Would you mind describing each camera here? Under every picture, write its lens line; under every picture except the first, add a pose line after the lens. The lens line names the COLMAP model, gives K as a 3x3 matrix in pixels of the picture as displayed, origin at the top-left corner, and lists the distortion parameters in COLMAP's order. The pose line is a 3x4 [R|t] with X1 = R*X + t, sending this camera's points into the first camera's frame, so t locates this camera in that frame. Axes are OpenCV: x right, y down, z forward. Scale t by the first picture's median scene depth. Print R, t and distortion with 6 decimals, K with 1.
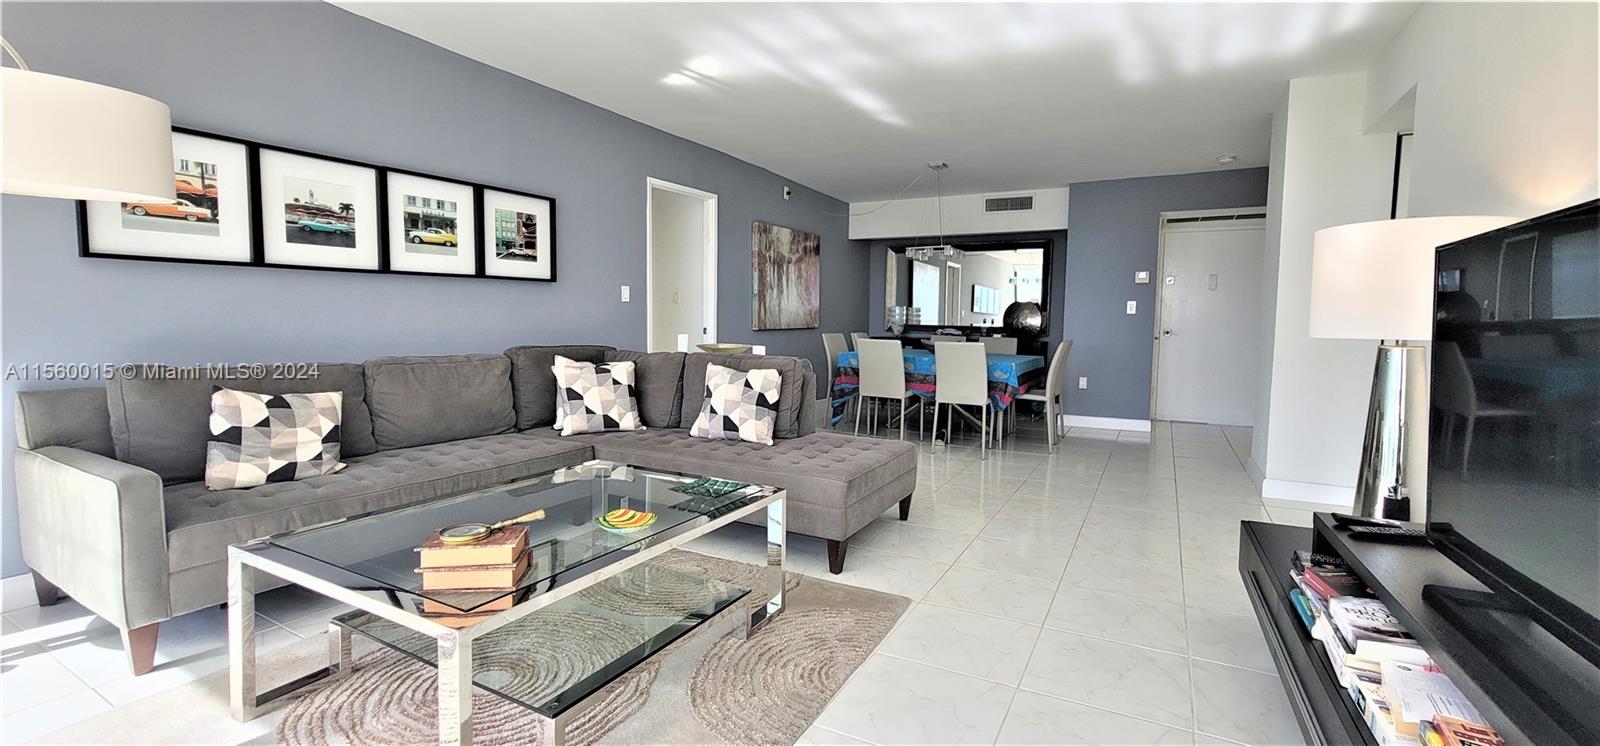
lens RADIAL K [[655.1, 0, 807.4], [0, 655.1, 369.0], [0, 0, 1]] dist [-0.001905, 0.001879]
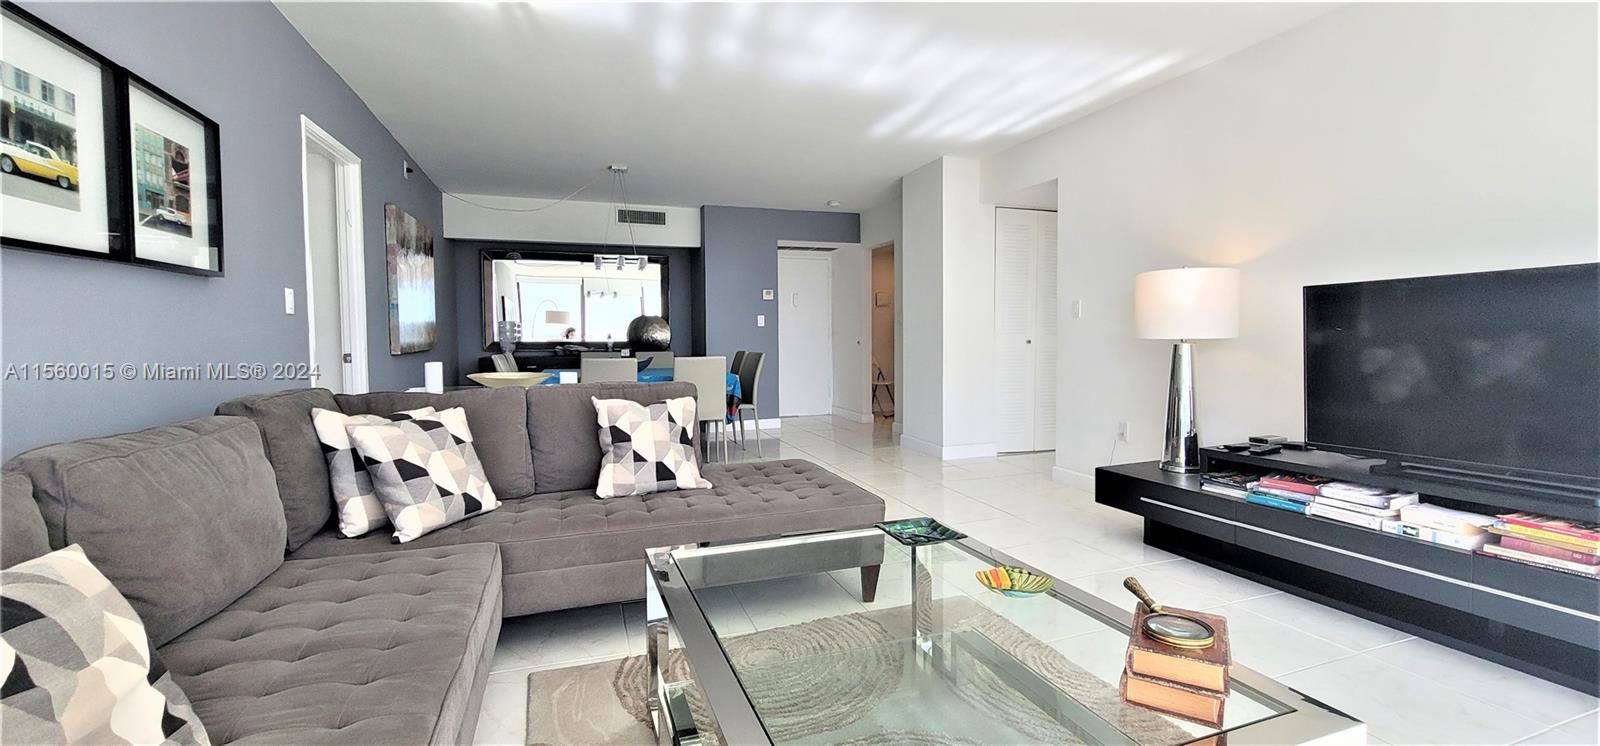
lens RADIAL K [[655.1, 0, 807.8], [0, 655.1, 367.2], [0, 0, 1]] dist [-0.001905, 0.001879]
pose [[0.671263, -0.054889, 0.739184, -0.356378], [0.073257, 0.997285, 0.007529, -0.020418], [-0.737590, 0.049096, 0.673462, 0.214106]]
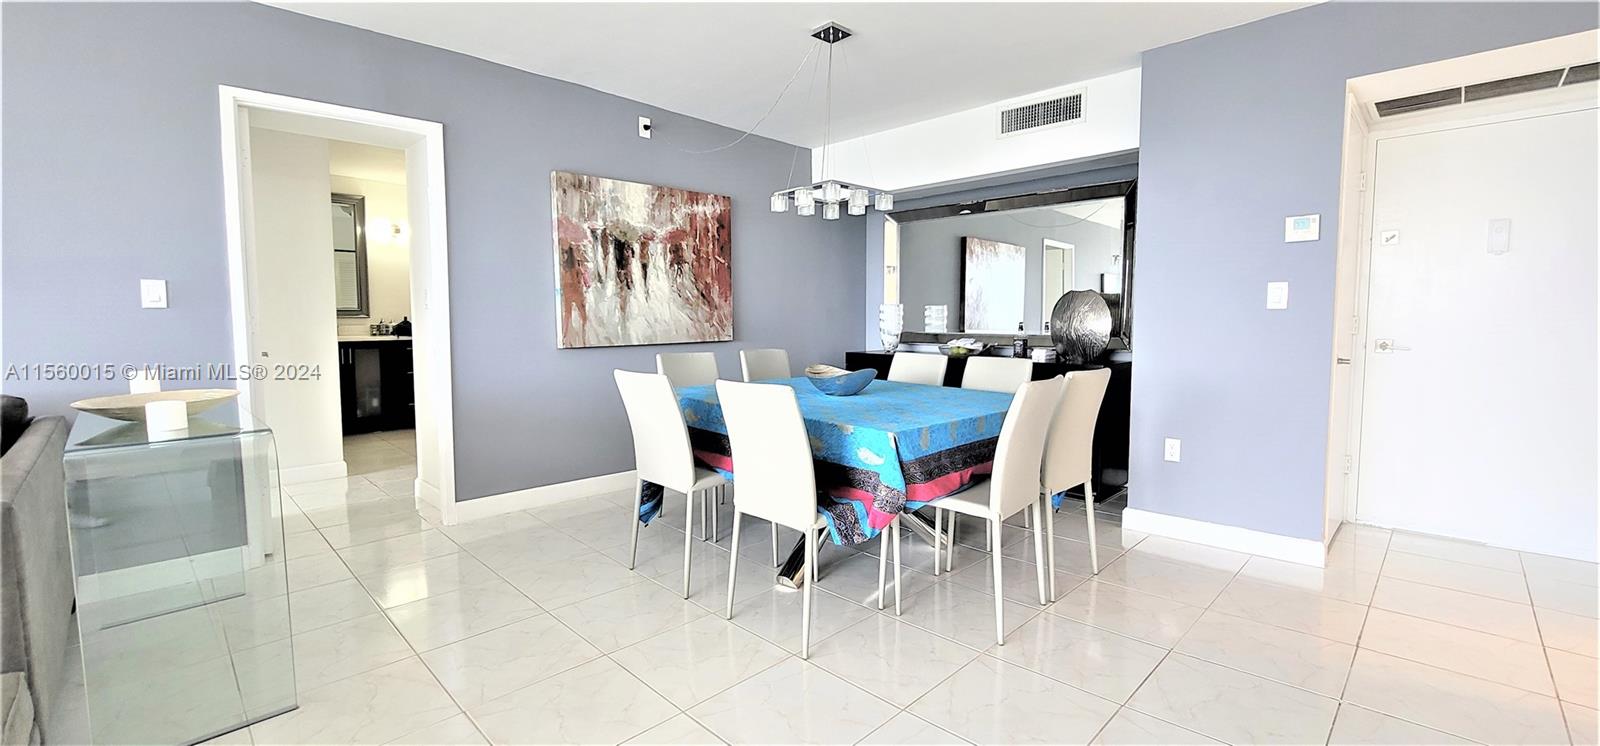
lens RADIAL K [[655.1, 0, 817.1], [0, 655.1, 367.7], [0, 0, 1]] dist [-0.001905, 0.001879]
pose [[0.960011, 0.004924, -0.279920, 0.375117], [-0.005912, 0.999979, -0.002685, -0.048062], [0.279901, 0.004232, 0.960019, 0.555586]]
